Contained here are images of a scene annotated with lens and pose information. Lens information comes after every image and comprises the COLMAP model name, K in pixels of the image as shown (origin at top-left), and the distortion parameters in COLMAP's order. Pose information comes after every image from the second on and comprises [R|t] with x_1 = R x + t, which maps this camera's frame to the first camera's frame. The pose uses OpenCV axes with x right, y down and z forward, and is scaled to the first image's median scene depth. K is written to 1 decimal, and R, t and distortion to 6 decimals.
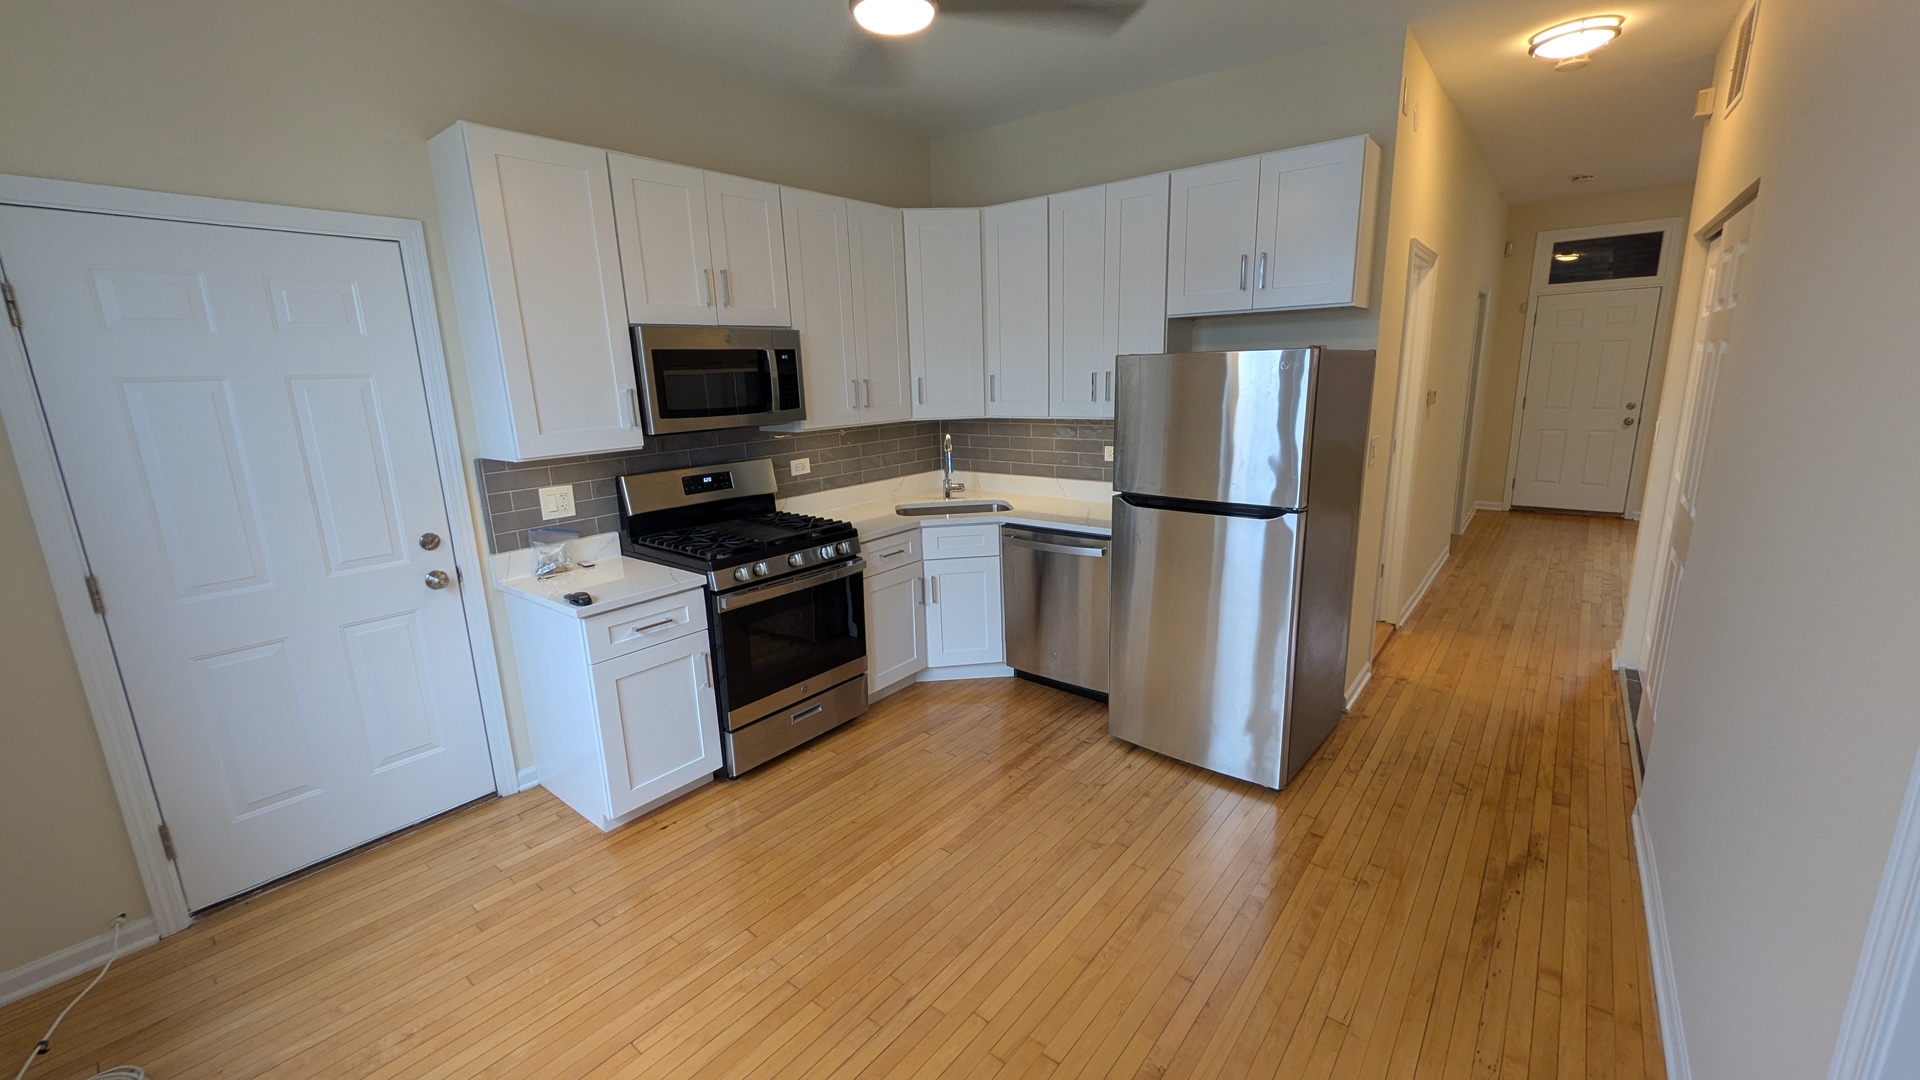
lens RADIAL K [[749.9, 0, 960.0], [0, 749.9, 540.0], [0, 0, 1]] dist [0.000837, 0.000101]
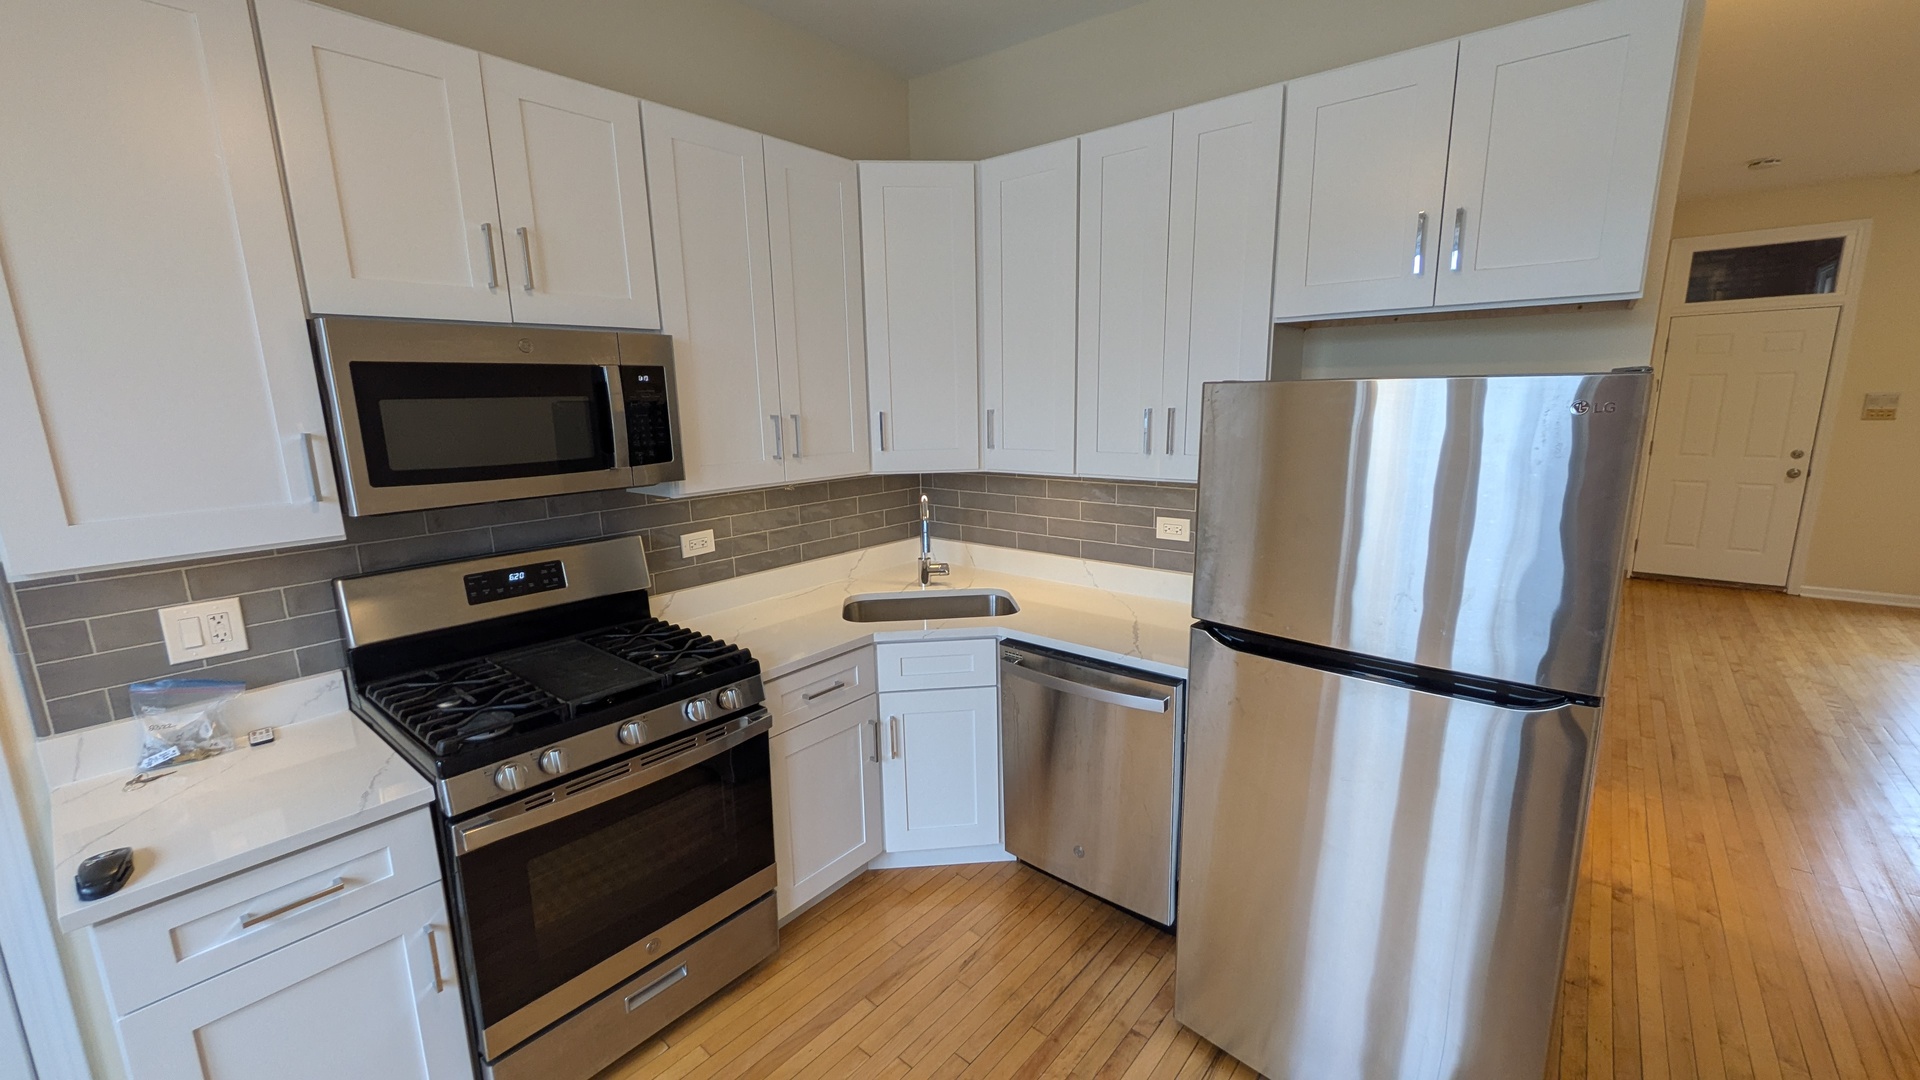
lens RADIAL K [[759.6, 0, 960.0], [0, 759.6, 540.0], [0, 0, 1]] dist [-0.000161, -0.000071]
pose [[0.999805, 0.015389, -0.012352, 0.029988], [-0.015802, 0.999297, -0.034003, -0.091420], [0.011820, 0.034191, 0.999345, 0.372332]]
